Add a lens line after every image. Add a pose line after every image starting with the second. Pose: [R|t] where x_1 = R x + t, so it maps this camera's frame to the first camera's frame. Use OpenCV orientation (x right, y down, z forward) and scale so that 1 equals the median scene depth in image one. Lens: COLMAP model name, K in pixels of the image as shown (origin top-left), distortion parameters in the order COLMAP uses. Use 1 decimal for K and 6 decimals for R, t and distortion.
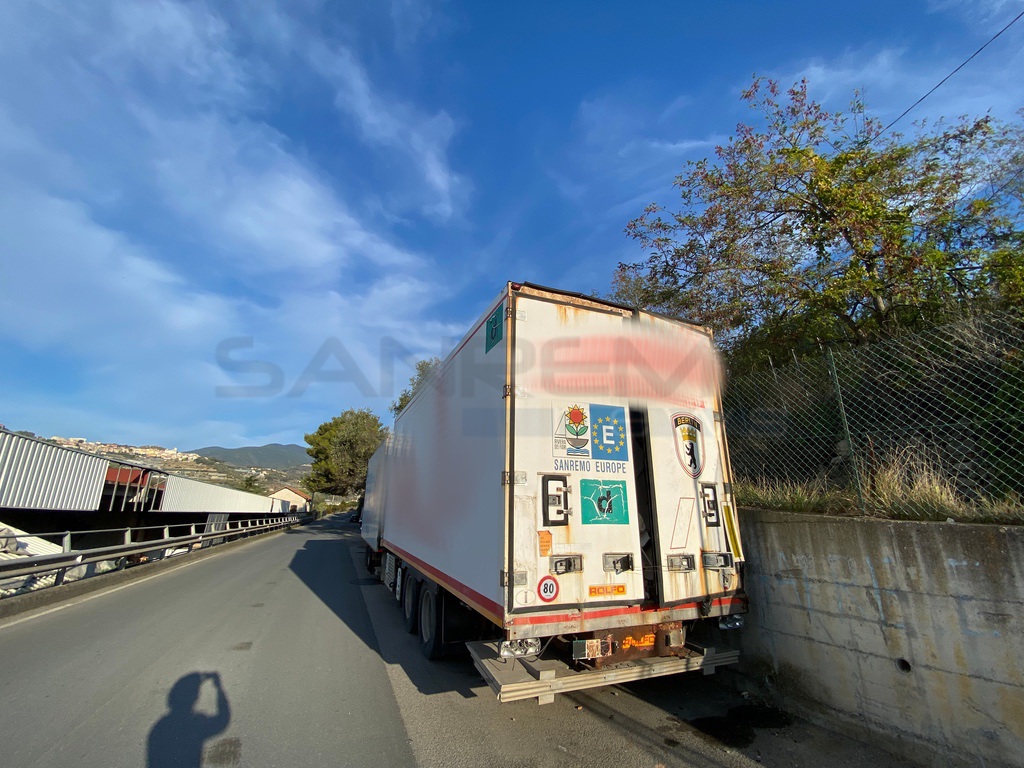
lens RADIAL K [[411.0, 0, 509.4], [0, 411.0, 376.5], [0, 0, 1]] dist [-0.008170, -0.002040]
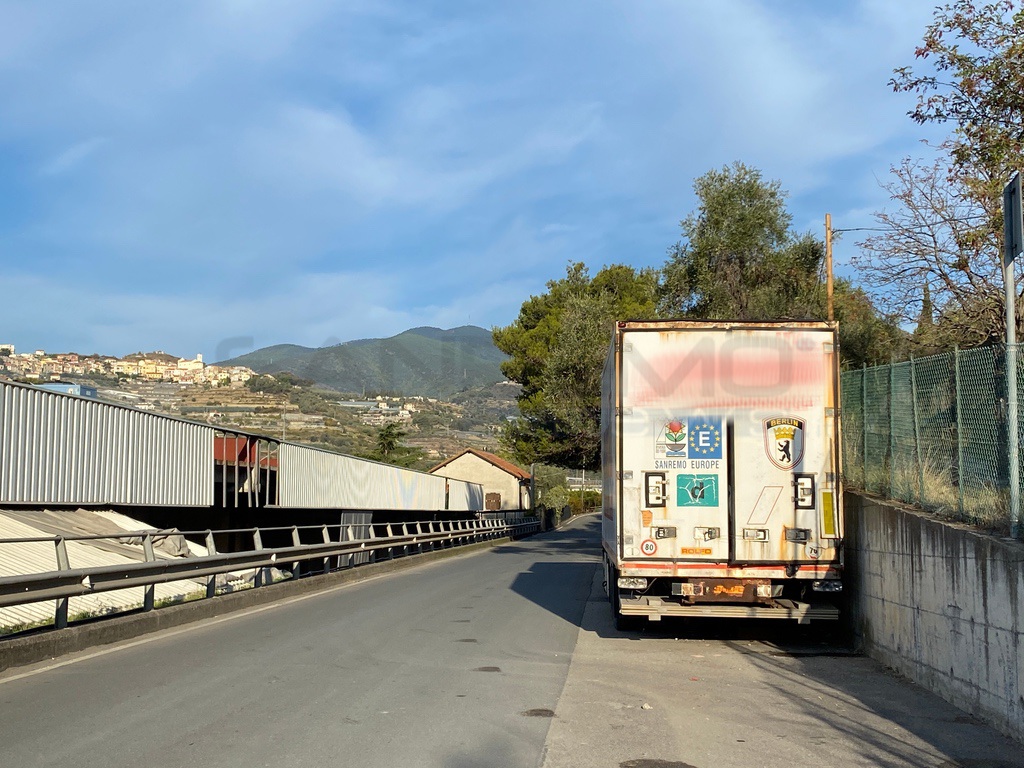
lens RADIAL K [[1367.2, 0, 511.9], [0, 1367.2, 382.9], [0, 0, 1]] dist [0.004922, 0.000000]
pose [[0.899420, -0.043319, -0.434933, 1.475591], [0.139972, 0.971219, 0.192721, -0.873545], [0.414066, -0.234215, 0.879598, -2.755817]]
